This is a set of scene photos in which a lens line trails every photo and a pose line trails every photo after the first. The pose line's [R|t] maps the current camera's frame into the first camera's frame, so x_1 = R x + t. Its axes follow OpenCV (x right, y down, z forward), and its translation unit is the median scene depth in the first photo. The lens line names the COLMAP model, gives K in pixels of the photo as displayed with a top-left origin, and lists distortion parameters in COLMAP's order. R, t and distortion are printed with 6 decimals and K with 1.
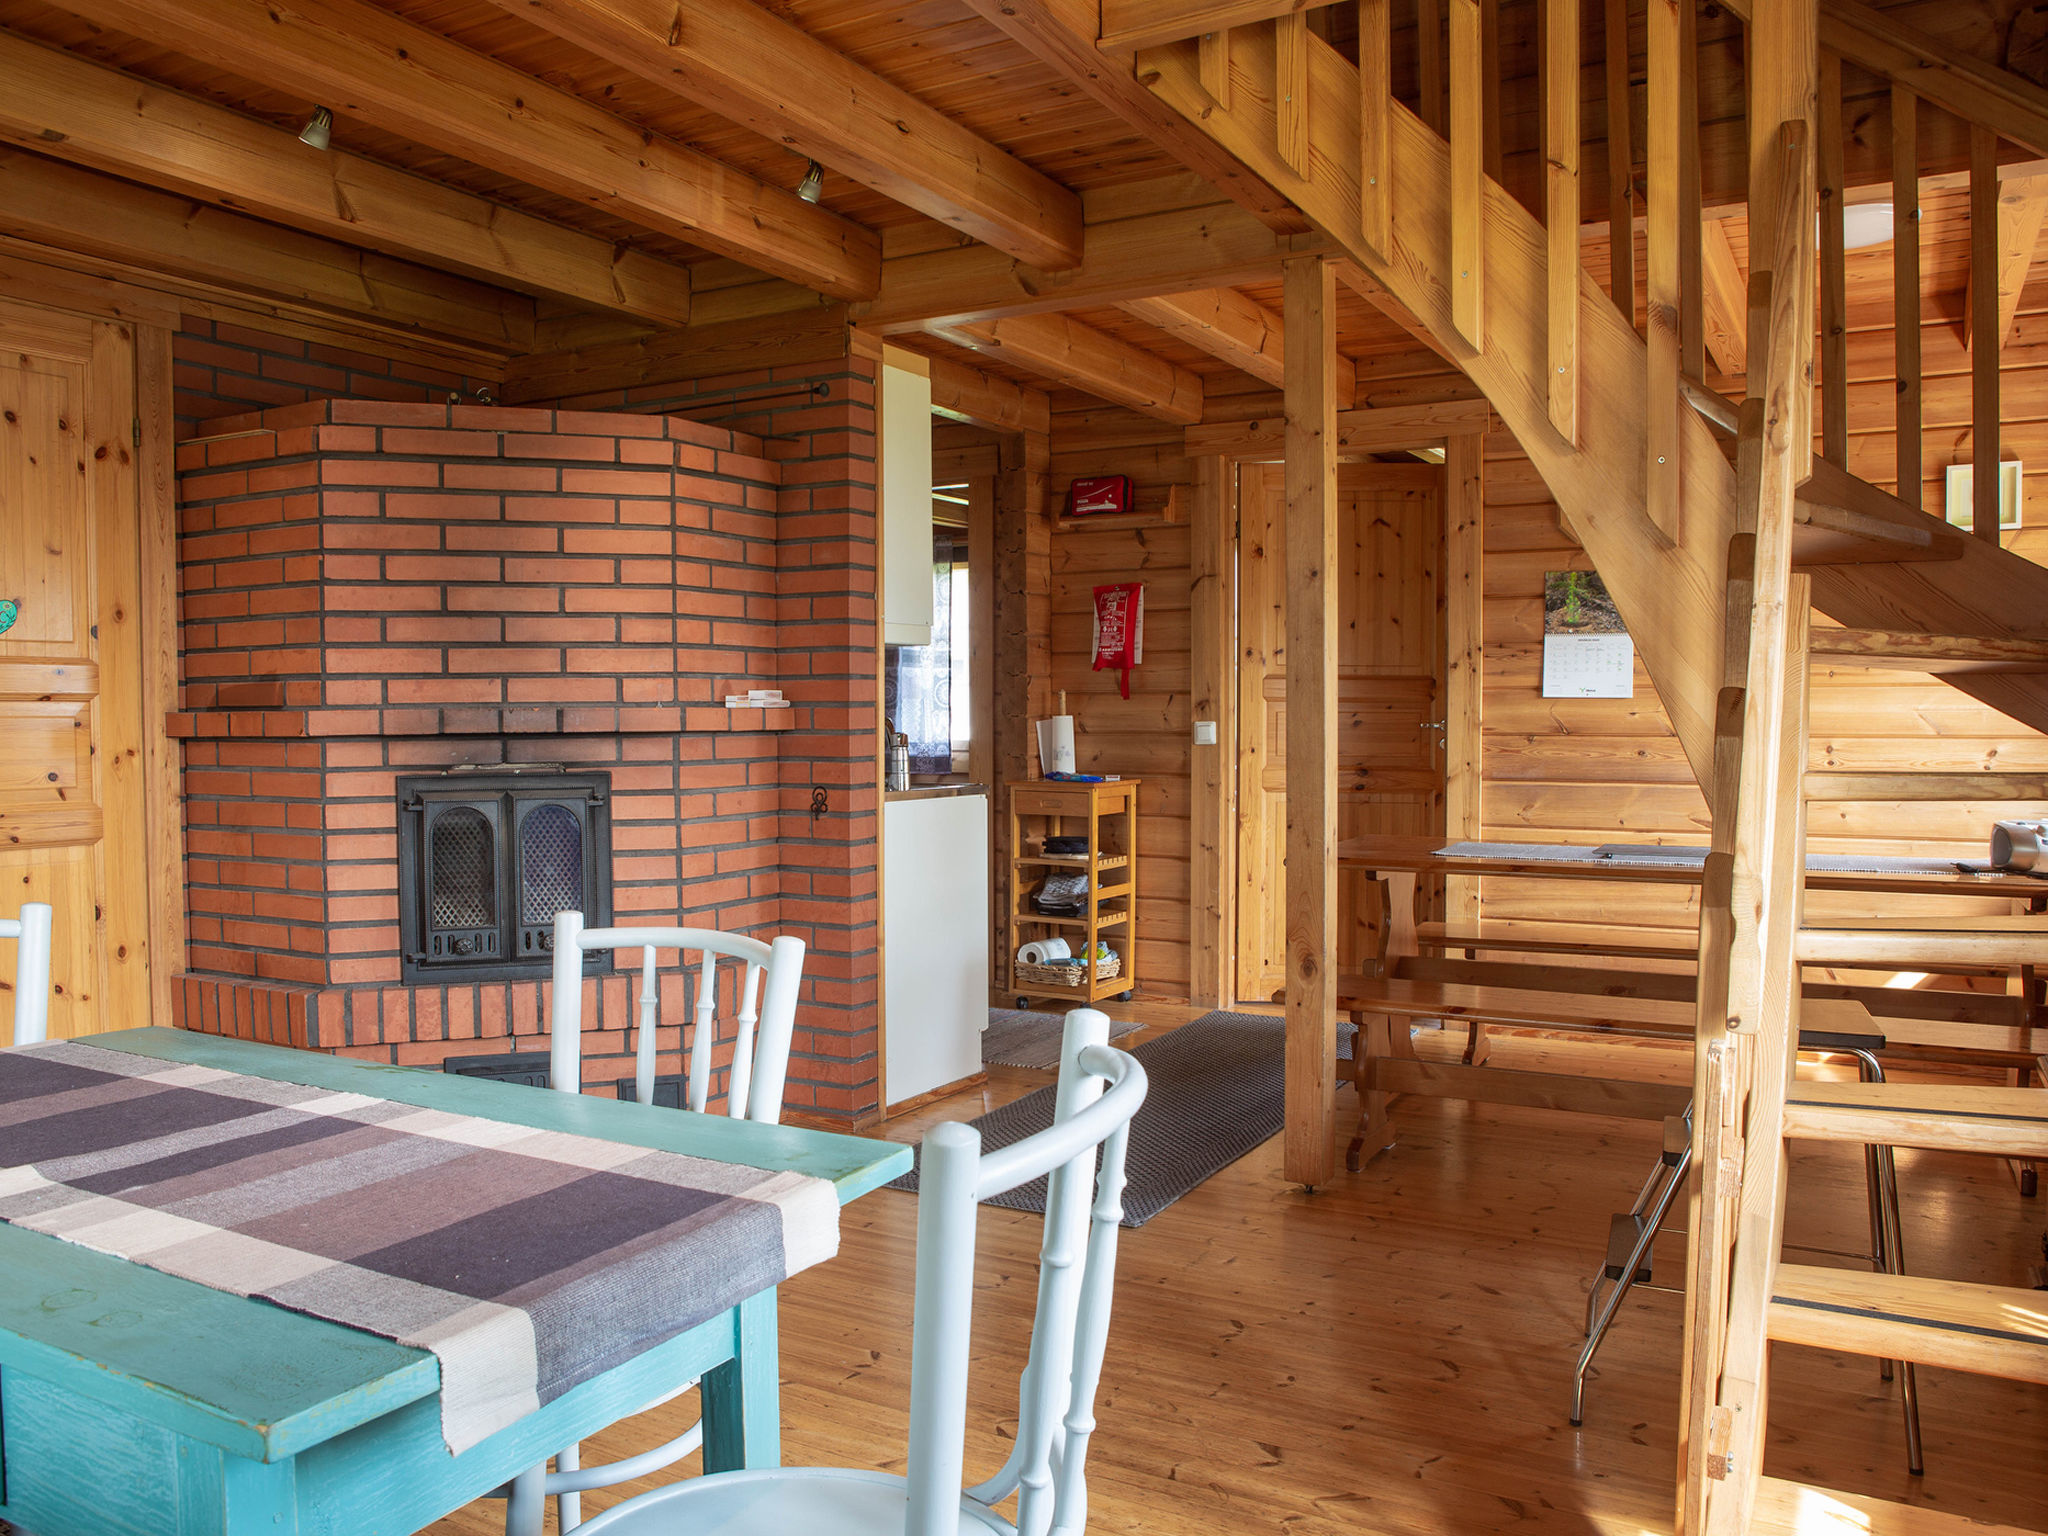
lens RADIAL K [[1588.0, 0, 1019.5], [0, 1588.0, 772.0], [0, 0, 1]] dist [-0.110006, 0.086454]
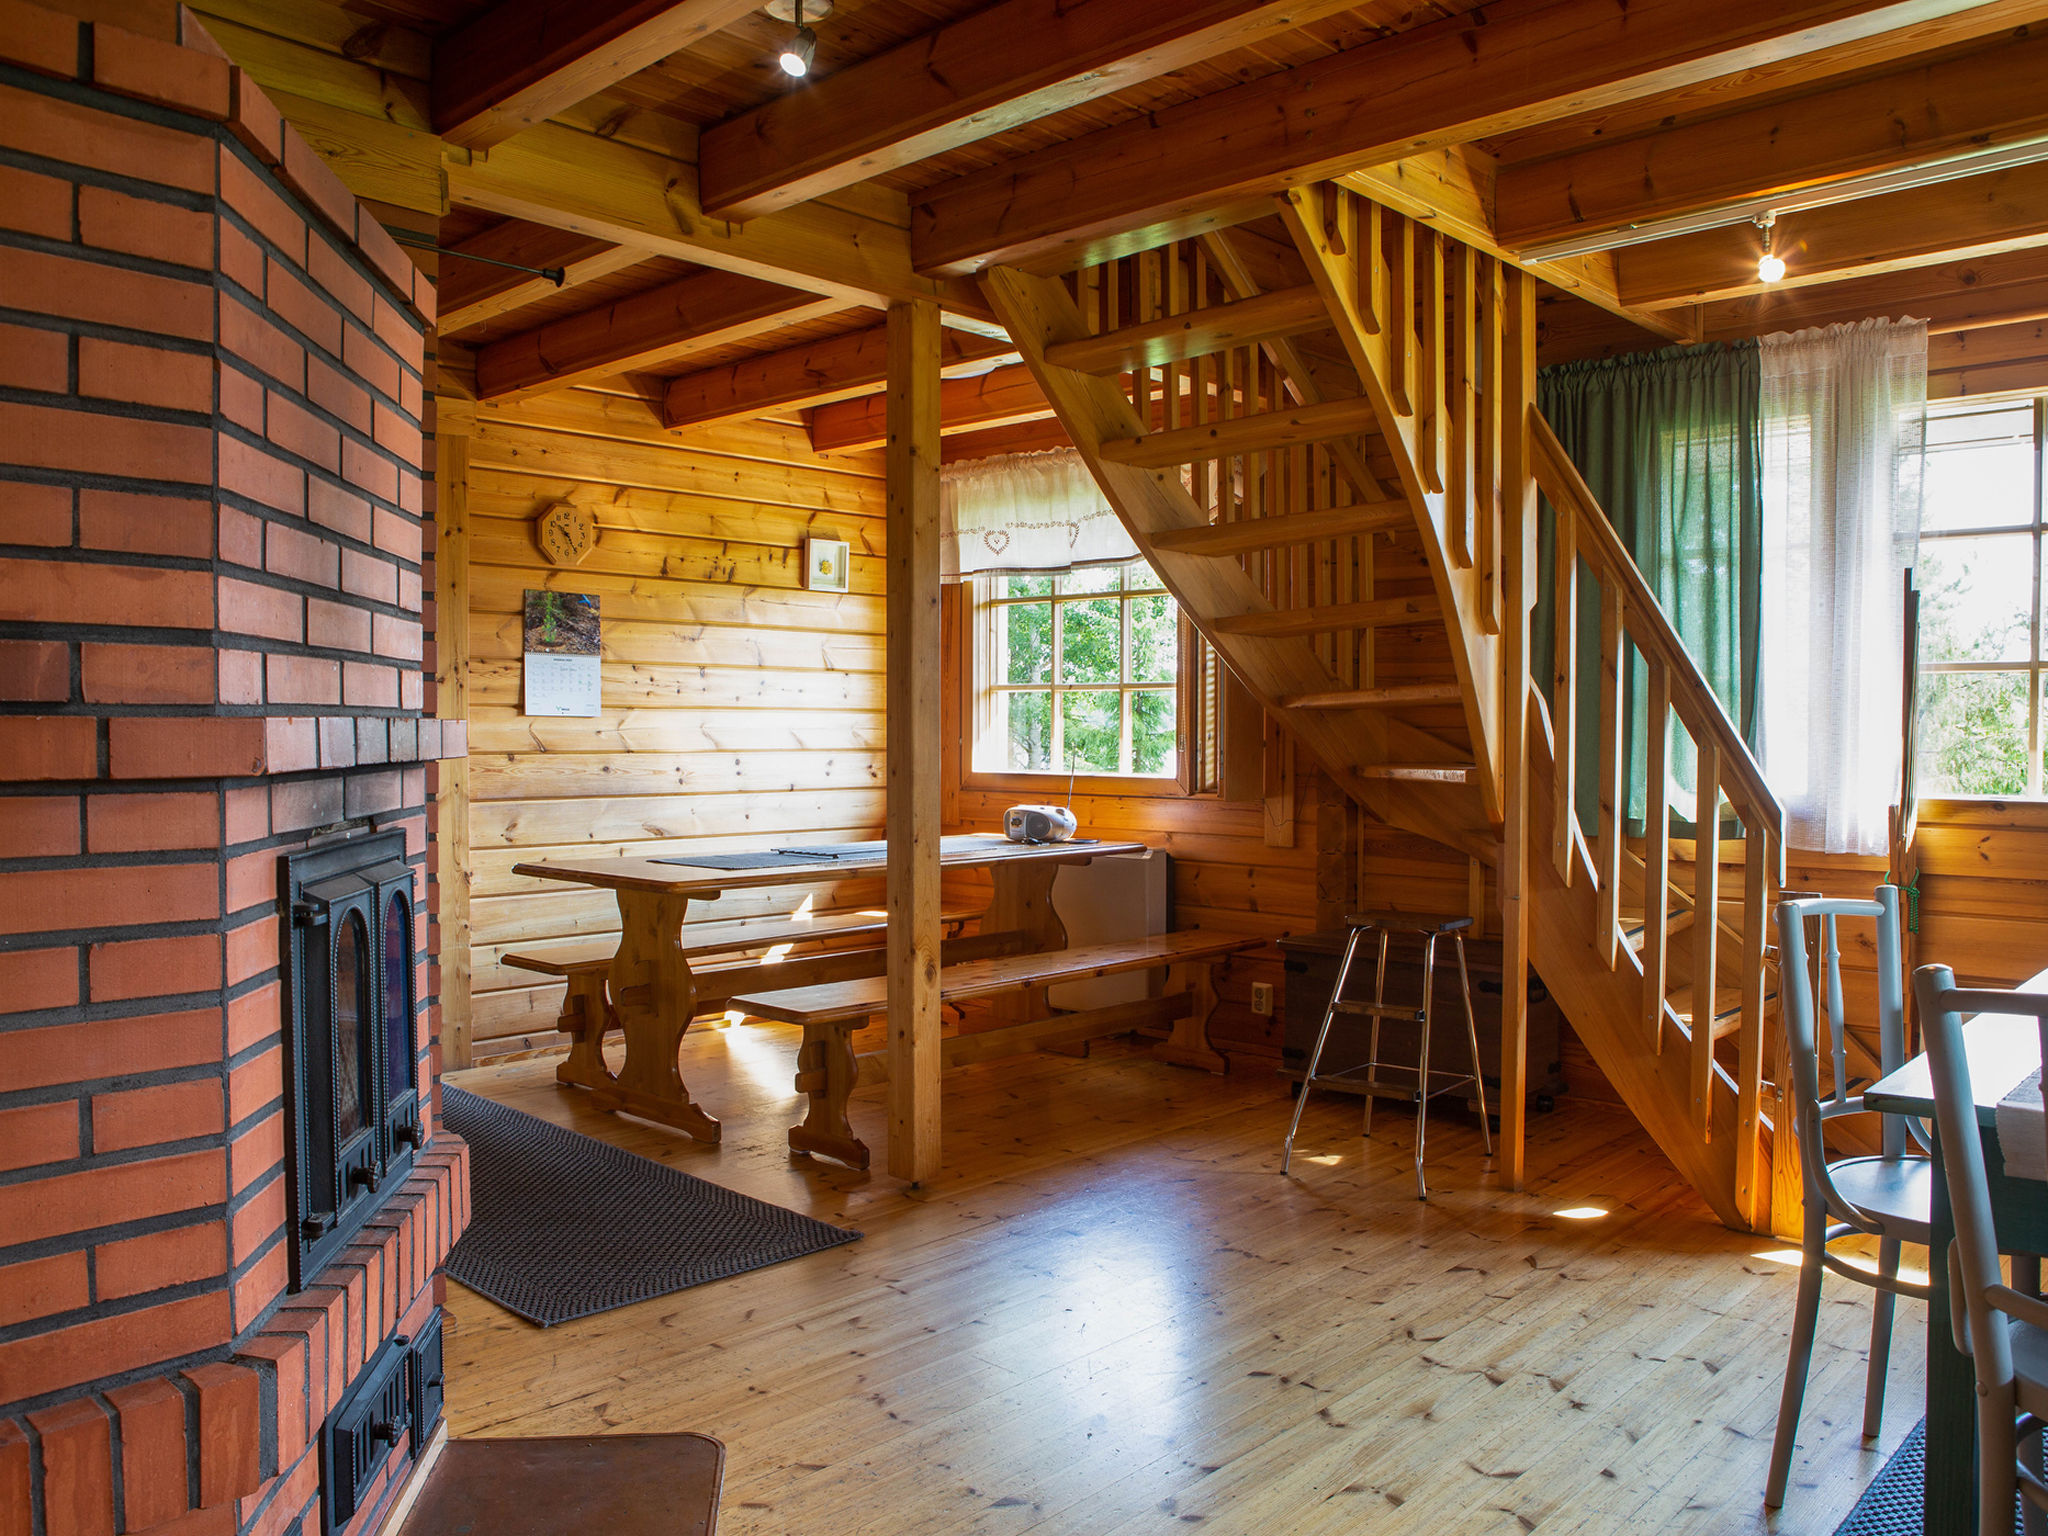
lens RADIAL K [[1588.0, 0, 1019.5], [0, 1588.0, 772.0], [0, 0, 1]] dist [-0.110006, 0.086454]
pose [[0.227476, -0.021022, 0.973557, -0.570233], [0.032114, 0.999385, 0.014076, -0.016000], [-0.973254, 0.028063, 0.228012, 0.476210]]
